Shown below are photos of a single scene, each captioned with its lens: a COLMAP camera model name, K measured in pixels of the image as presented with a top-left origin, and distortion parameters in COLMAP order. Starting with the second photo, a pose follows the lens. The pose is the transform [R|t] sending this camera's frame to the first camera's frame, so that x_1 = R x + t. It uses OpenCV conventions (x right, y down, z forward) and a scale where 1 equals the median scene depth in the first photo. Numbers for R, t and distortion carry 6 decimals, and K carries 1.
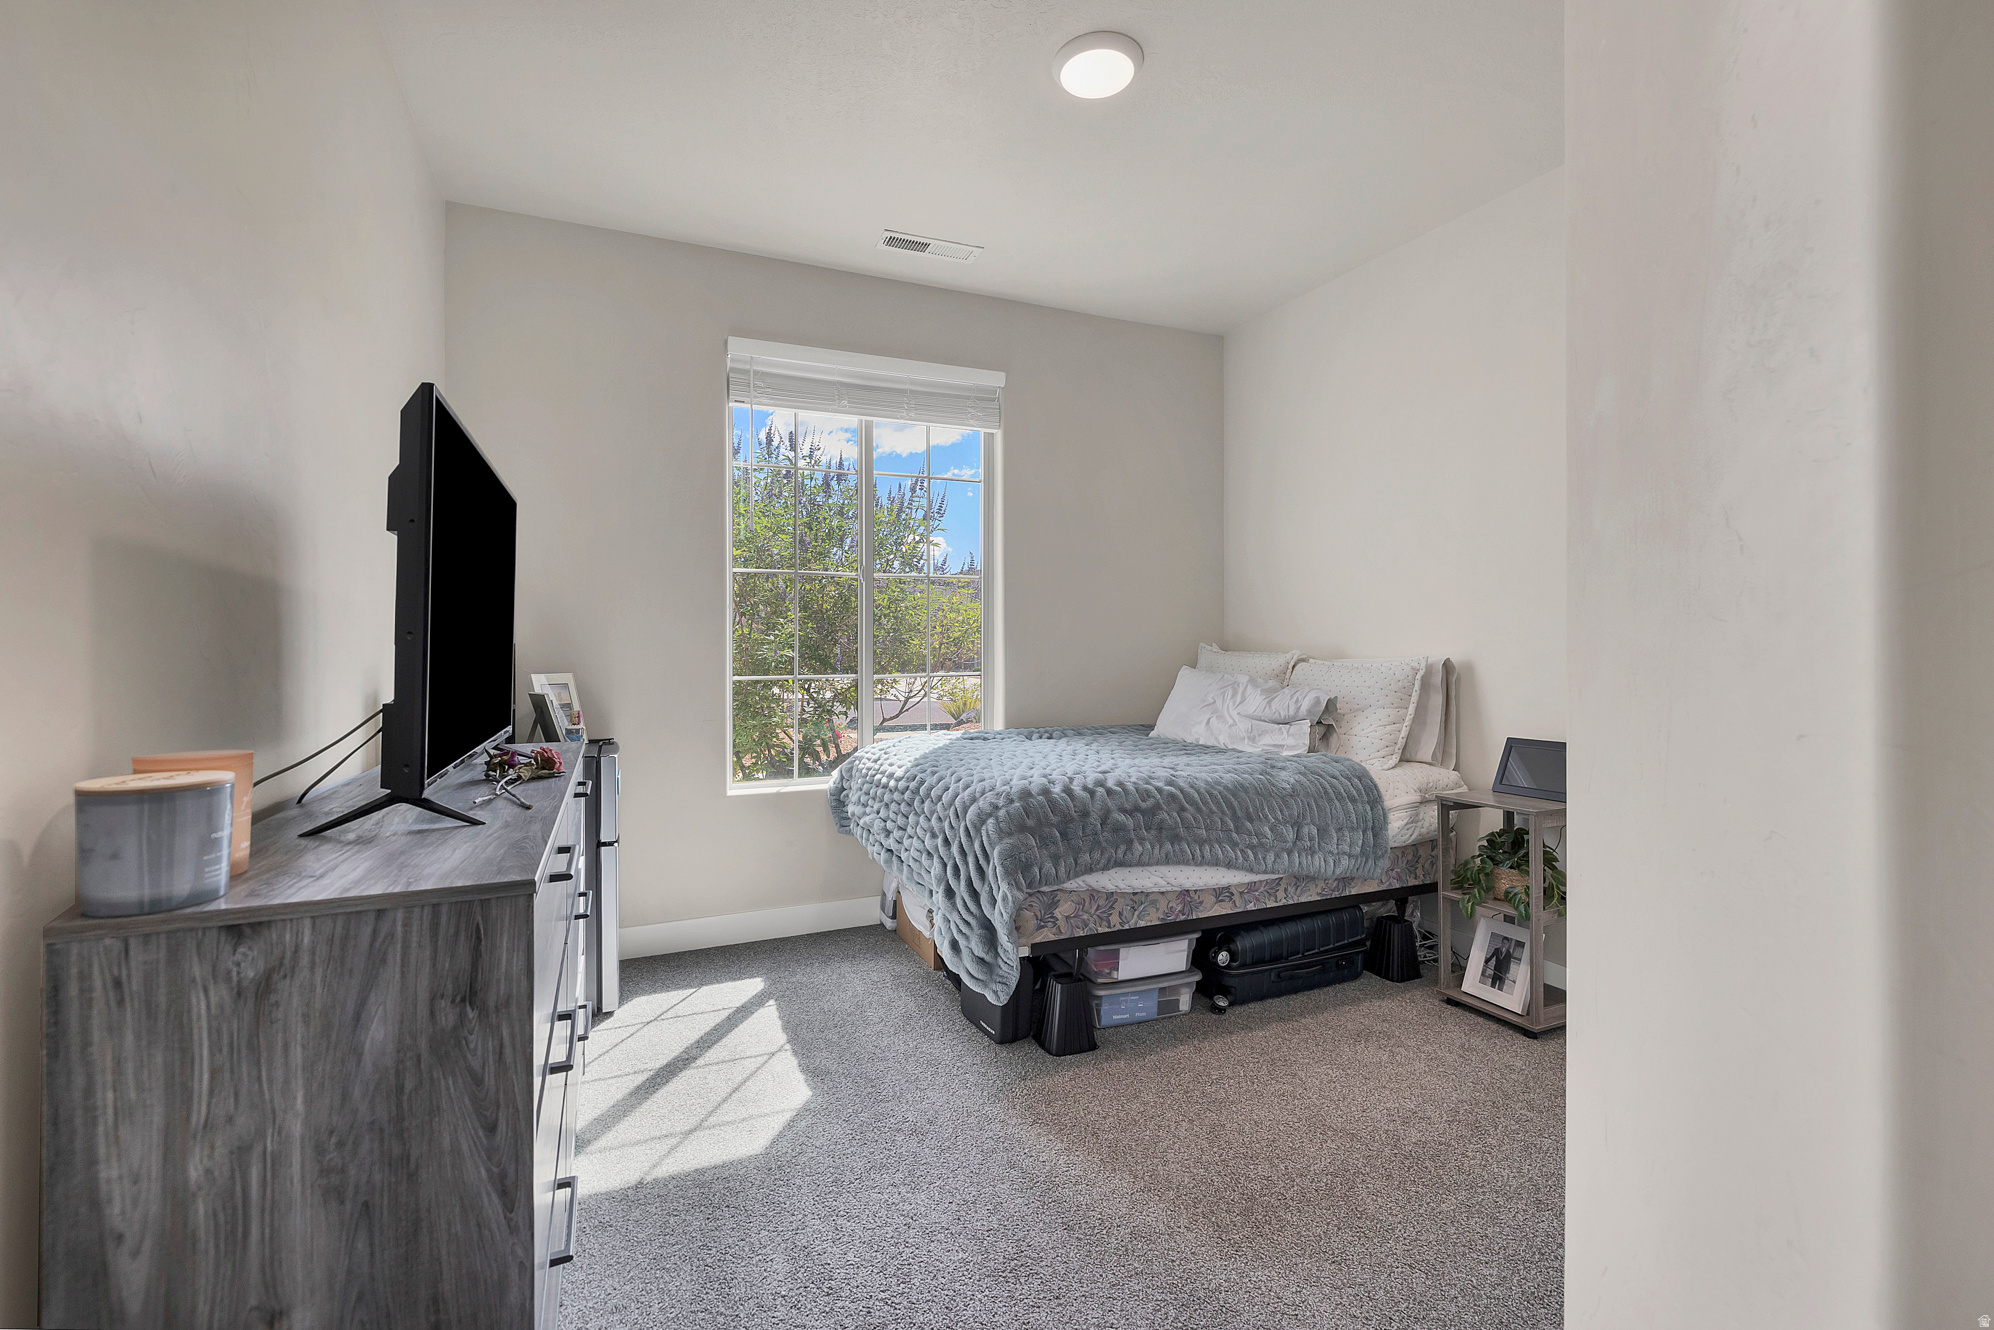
lens RADIAL K [[860.5, 0, 1001.2], [0, 860.5, 657.9], [0, 0, 1]] dist [0.001141, 0.000188]
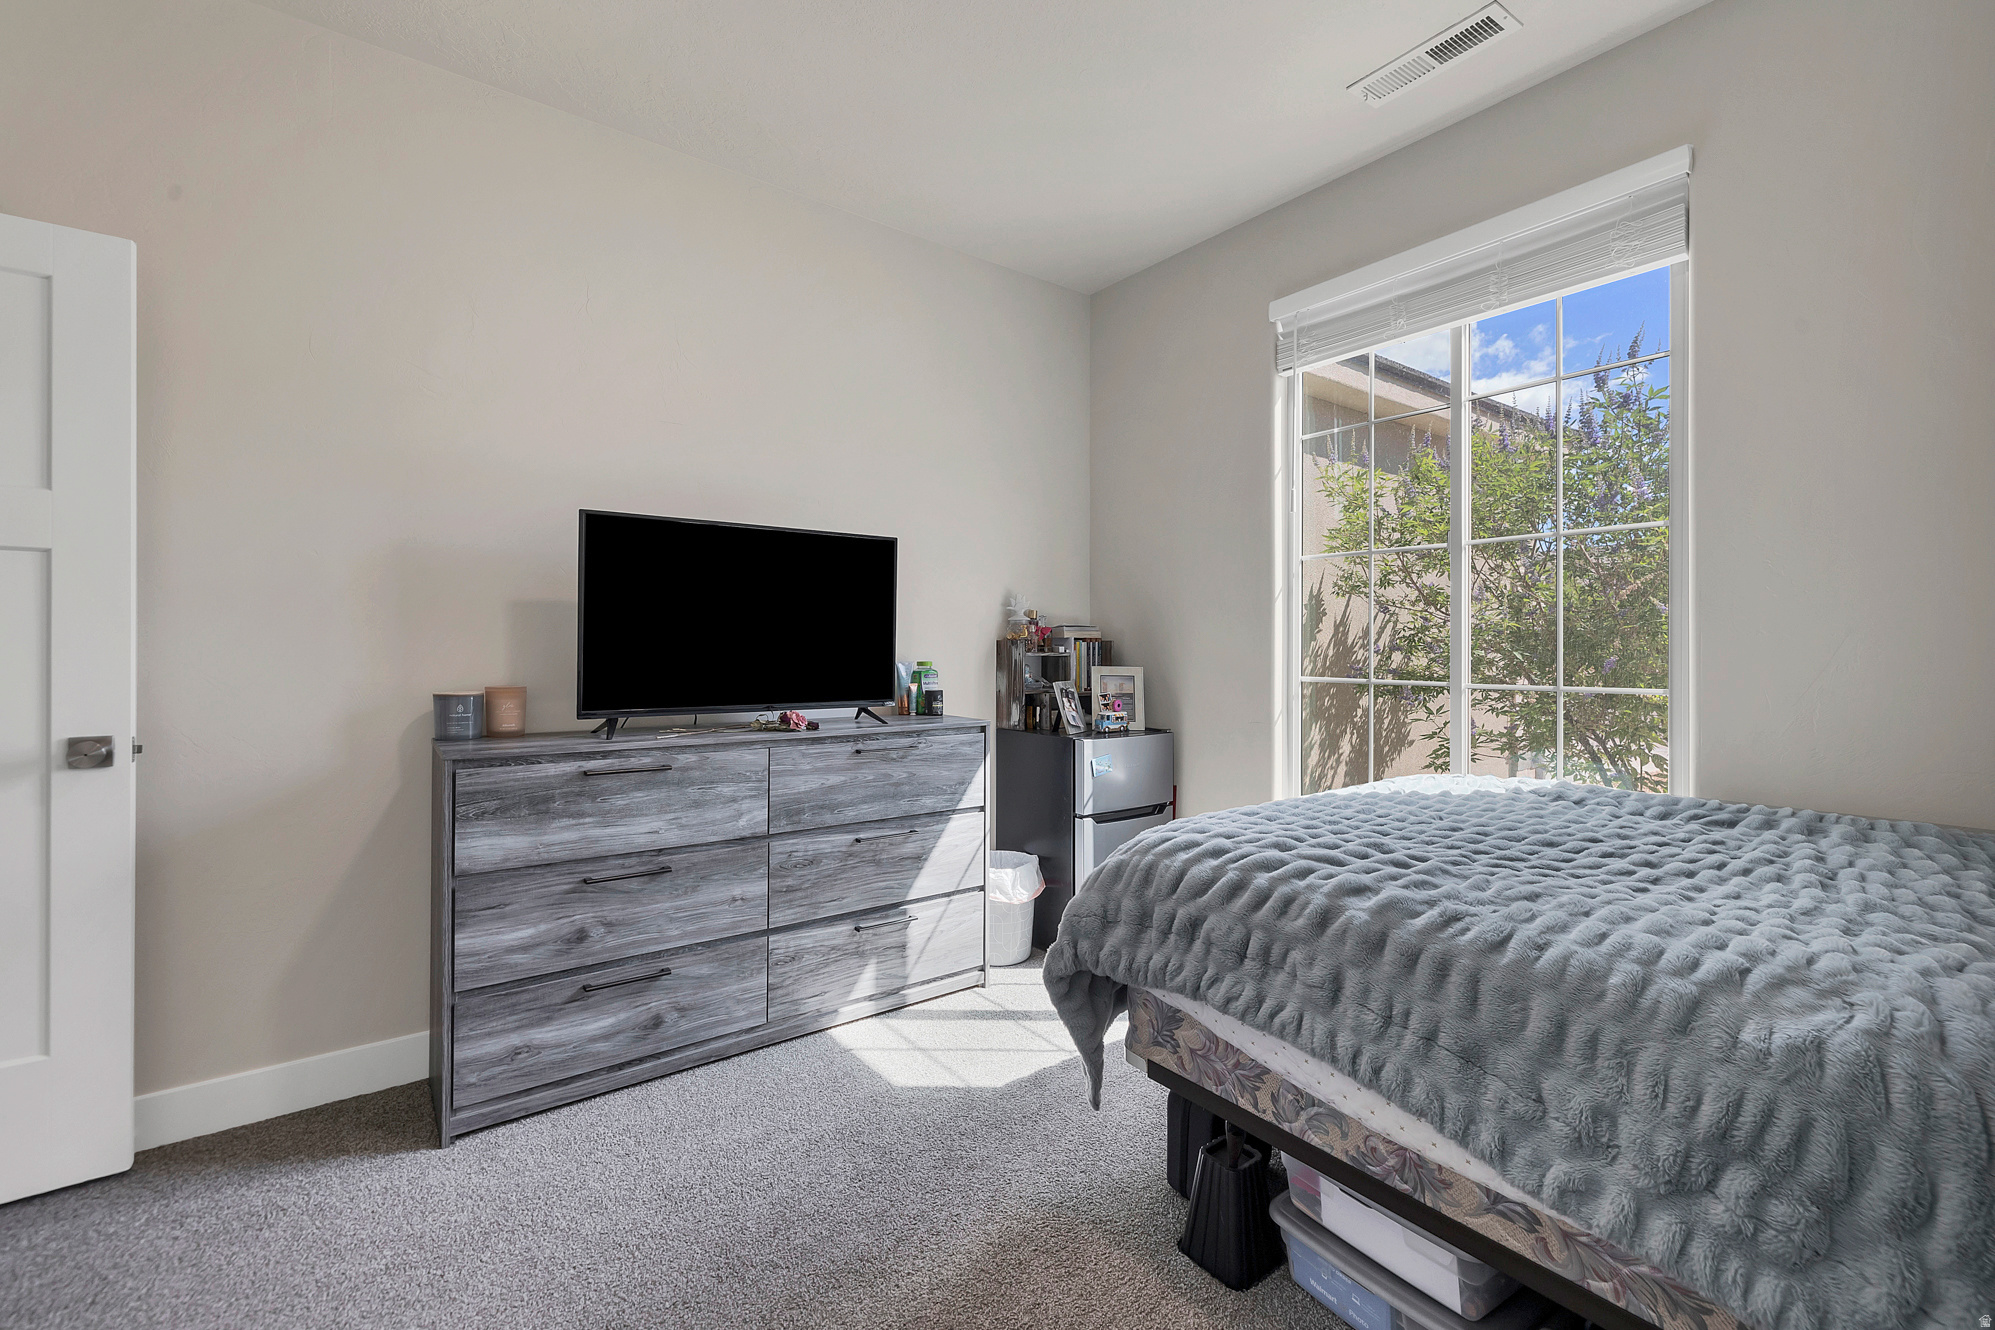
lens RADIAL K [[860.9, 0, 1003.9], [0, 860.9, 646.2], [0, 0, 1]] dist [0.001141, 0.000188]
pose [[0.215009, 0.001768, -0.976610, 0.670397], [-0.012604, 0.999920, -0.000965, -0.007419], [0.976531, 0.012516, 0.215014, 0.688220]]
